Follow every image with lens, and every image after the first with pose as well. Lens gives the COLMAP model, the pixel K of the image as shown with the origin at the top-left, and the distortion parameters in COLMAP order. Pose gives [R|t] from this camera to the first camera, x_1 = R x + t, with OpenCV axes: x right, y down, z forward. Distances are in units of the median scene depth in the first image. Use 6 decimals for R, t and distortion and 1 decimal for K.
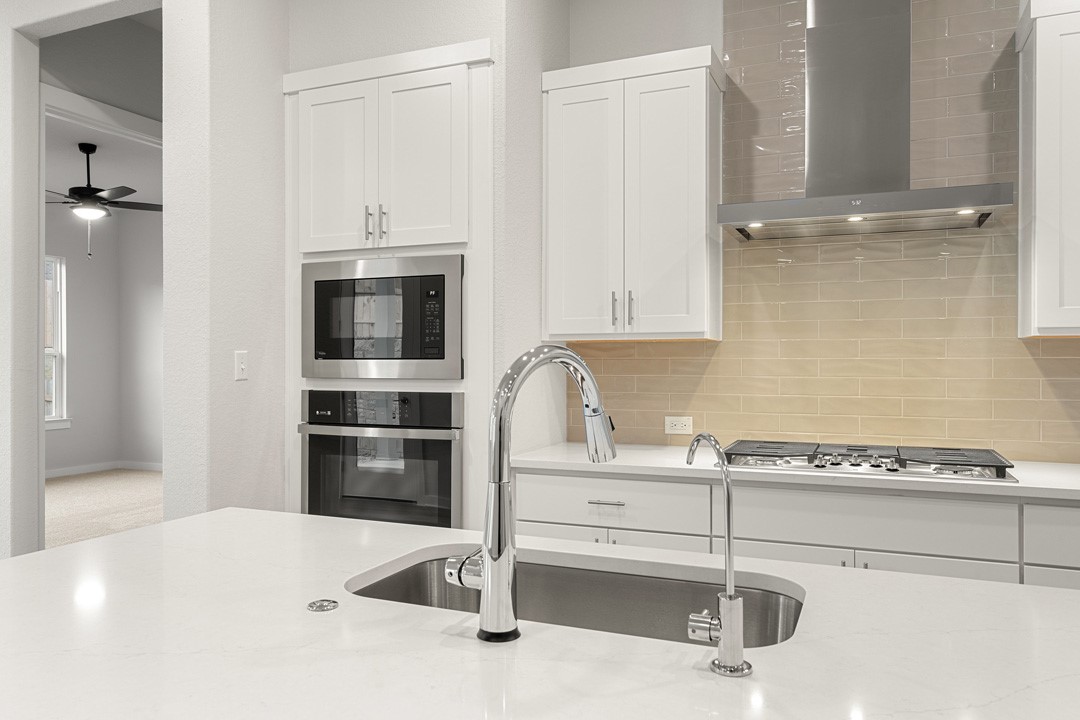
lens RADIAL K [[785.7, 0, 540.0], [0, 785.7, 360.0], [0, 0, 1]] dist [-0.000875, -0.002806]
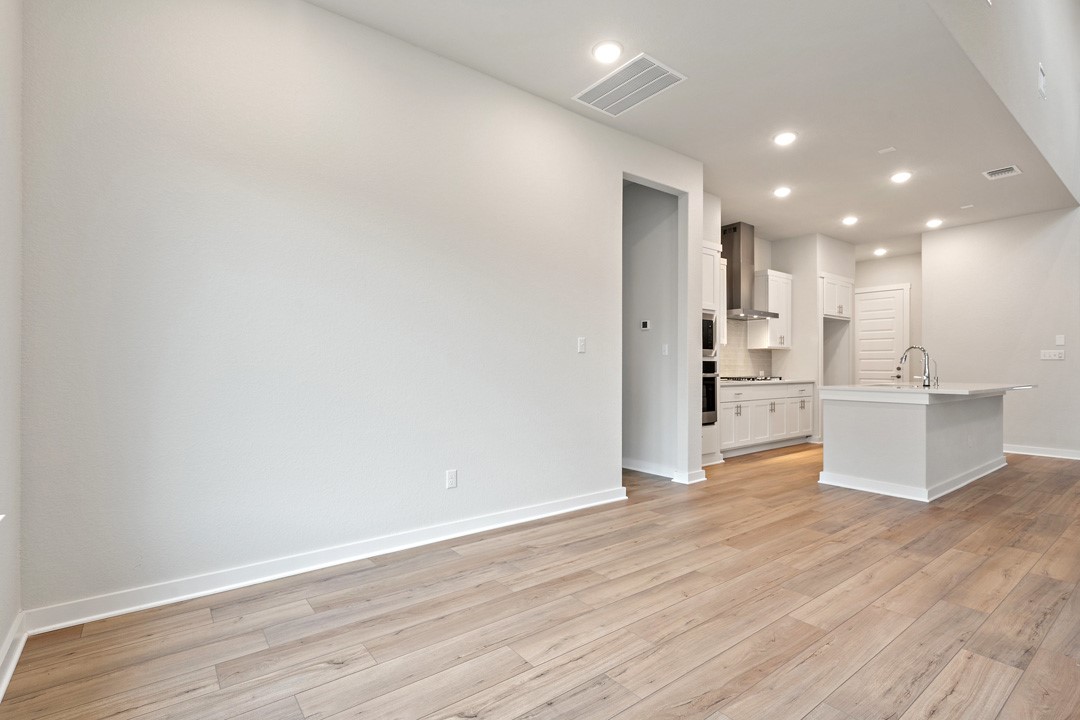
lens RADIAL K [[511.6, 0, 528.1], [0, 511.6, 367.6], [0, 0, 1]] dist [-0.000118, 0.000349]
pose [[0.499919, 0.003119, 0.866067, -2.021084], [0.000919, 0.999991, -0.004132, 0.070635], [-0.866072, 0.002862, 0.499911, 0.616824]]
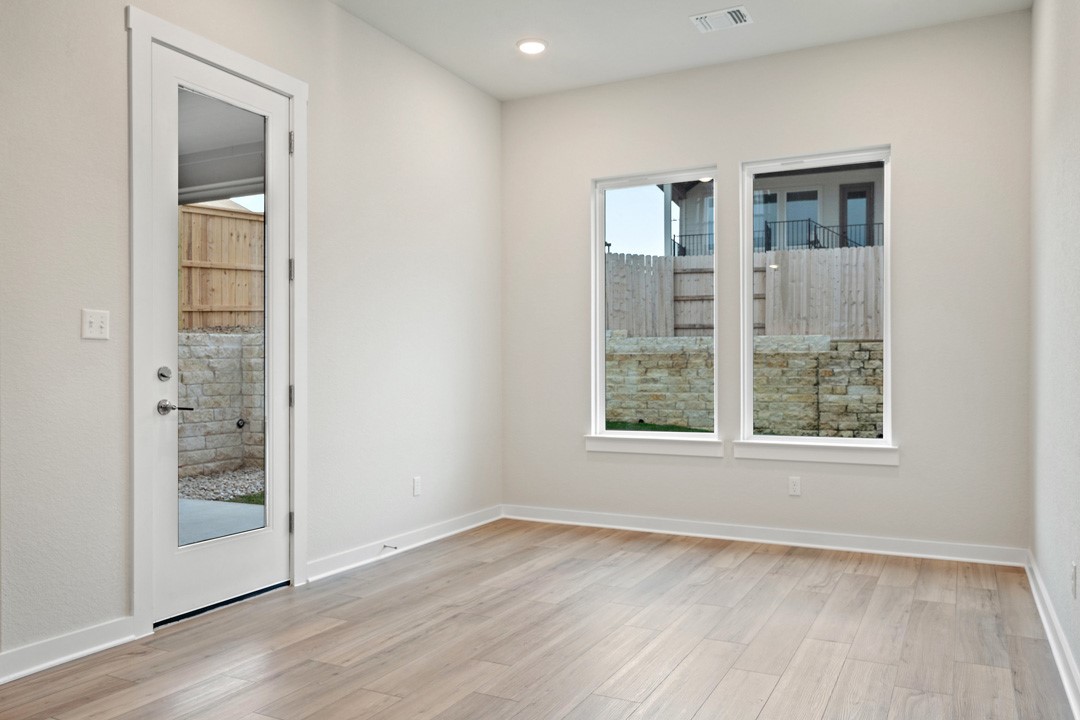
lens RADIAL K [[826.8, 0, 529.4], [0, 826.8, 370.4], [0, 0, 1]] dist [-0.000060, 0.001302]
pose [[-0.074622, 0.006183, -0.997193, -0.251091], [-0.001752, 0.999978, 0.006332, 0.062893], [0.997210, 0.002219, -0.074610, 0.755739]]
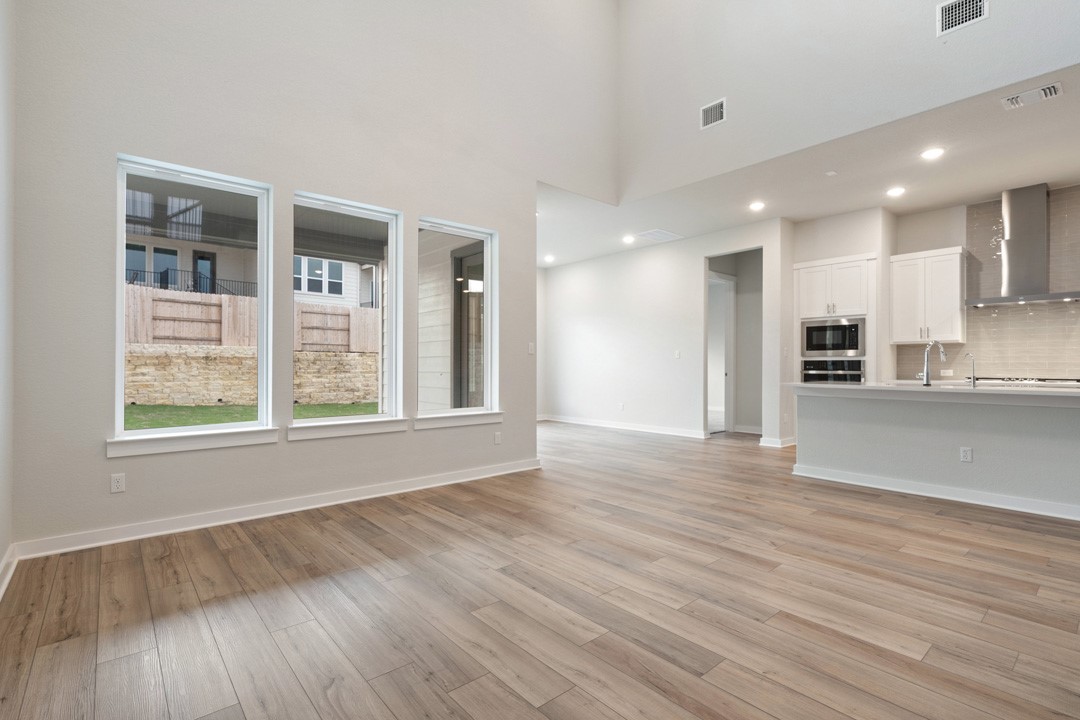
lens RADIAL K [[498.8, 0, 533.4], [0, 498.8, 363.5], [0, 0, 1]] dist [-0.000846, 0.000422]
pose [[0.893912, 0.001764, -0.448239, -0.387569], [-0.005014, 0.999969, -0.006063, 0.073312], [0.448215, 0.007667, 0.893893, -1.423067]]
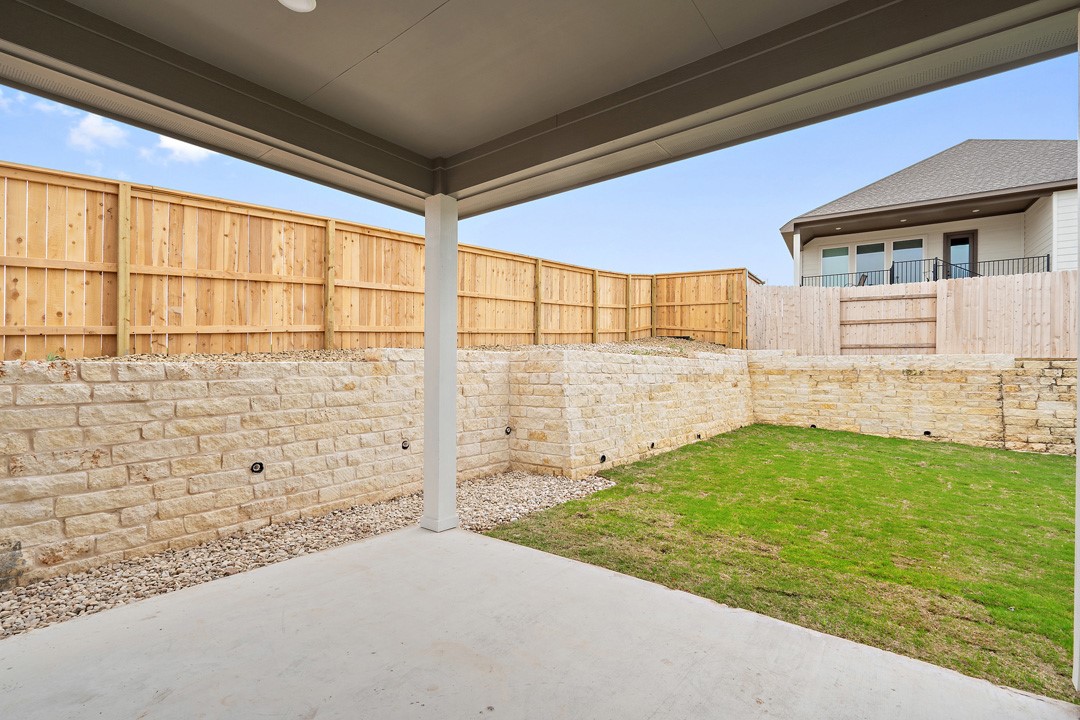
lens RADIAL K [[500.7, 0, 532.5], [0, 500.7, 372.3], [0, 0, 1]] dist [0.002779, 0.000885]
pose [[-0.269265, -0.002190, -0.963064, -1.409593], [-0.010885, 0.999940, 0.000769, 0.029918], [0.963005, 0.010691, -0.269273, 0.006223]]
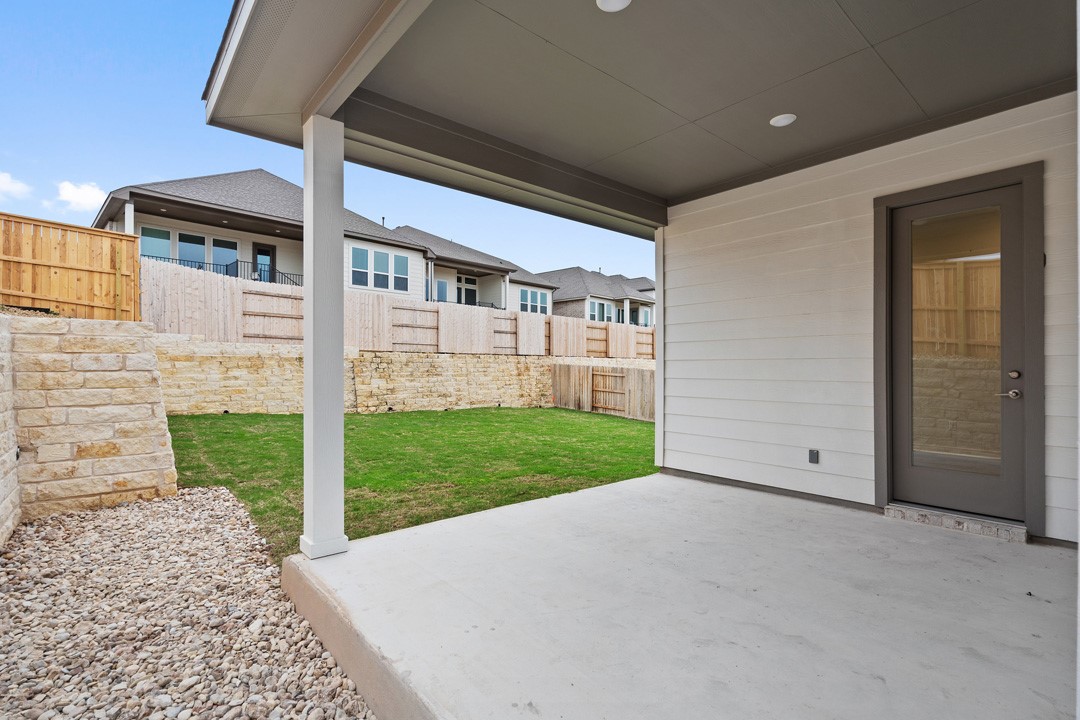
lens RADIAL K [[498.8, 0, 533.4], [0, 498.8, 363.5], [0, 0, 1]] dist [-0.000846, 0.000422]
pose [[0.889850, 0.000368, -0.456253, -1.805600], [-0.005442, 0.999937, -0.009808, 0.072920], [0.456220, 0.011211, 0.889796, -1.372352]]
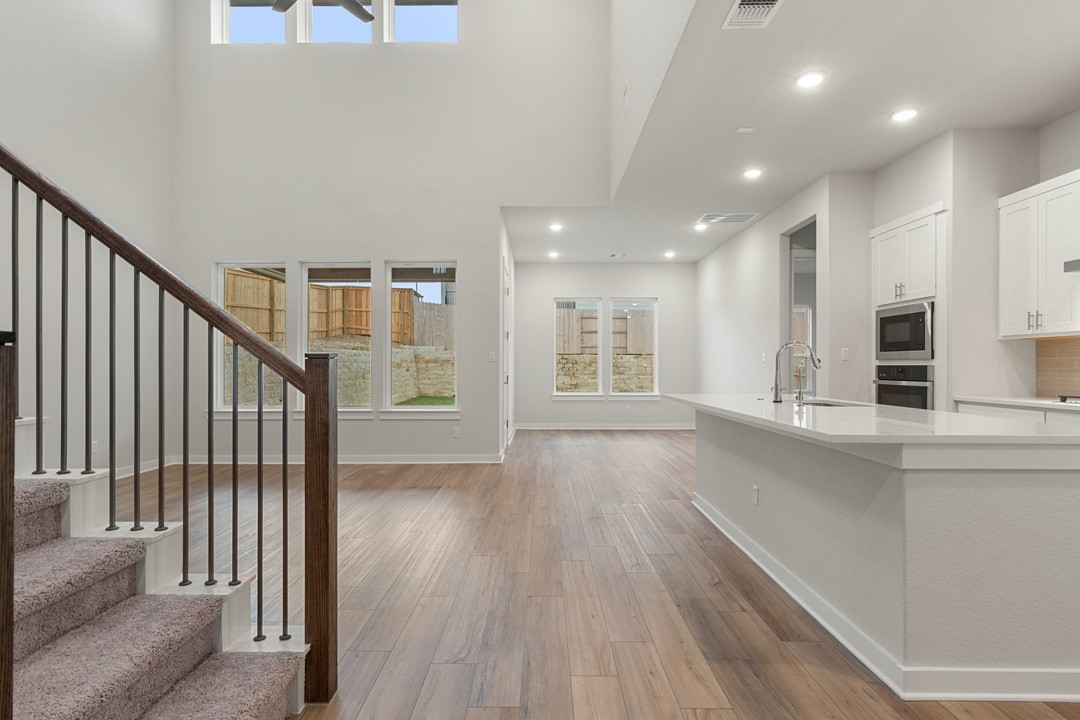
lens RADIAL K [[548.0, 0, 540.0], [0, 548.0, 360.0], [0, 0, 1]] dist [-0.000741, -0.000203]
pose [[0.386087, -0.005833, -0.922444, 0.845921], [-0.005872, 0.999944, -0.008781, 0.045378], [0.922444, 0.008807, 0.386031, -0.564651]]
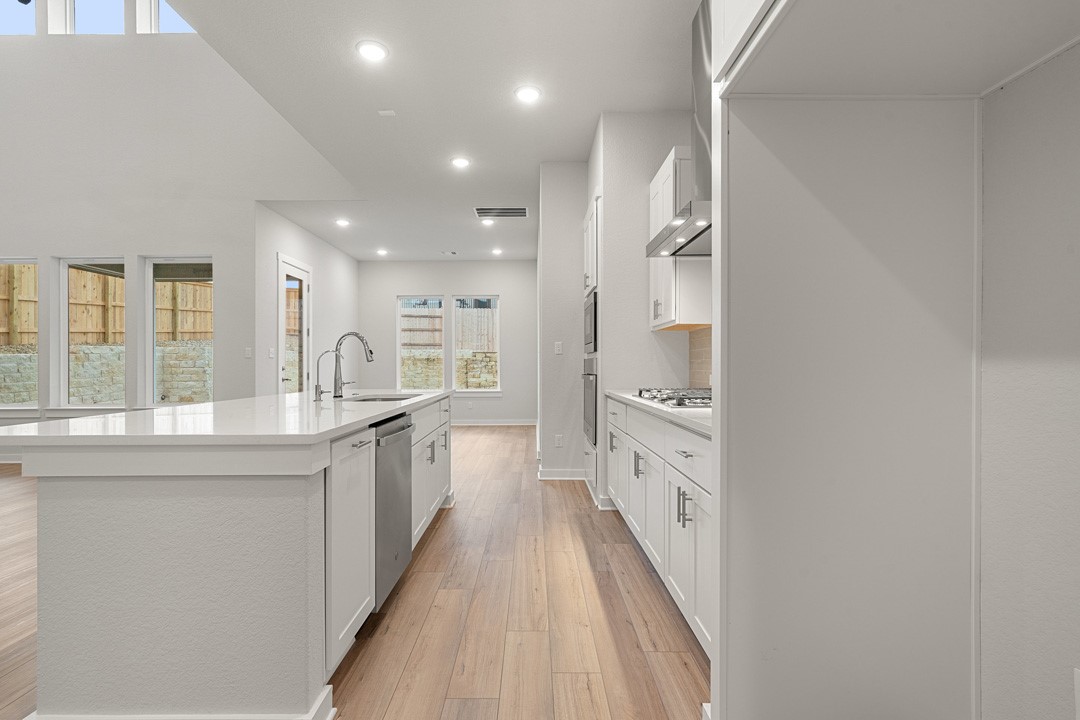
lens RADIAL K [[518.7, 0, 531.4], [0, 518.7, 362.8], [0, 0, 1]] dist [-0.000488, 0.000123]
pose [[0.390554, -0.001073, -0.920579, 1.062713], [-0.001611, 0.999997, -0.001849, 0.054290], [0.920578, 0.002205, 0.390552, 0.286017]]
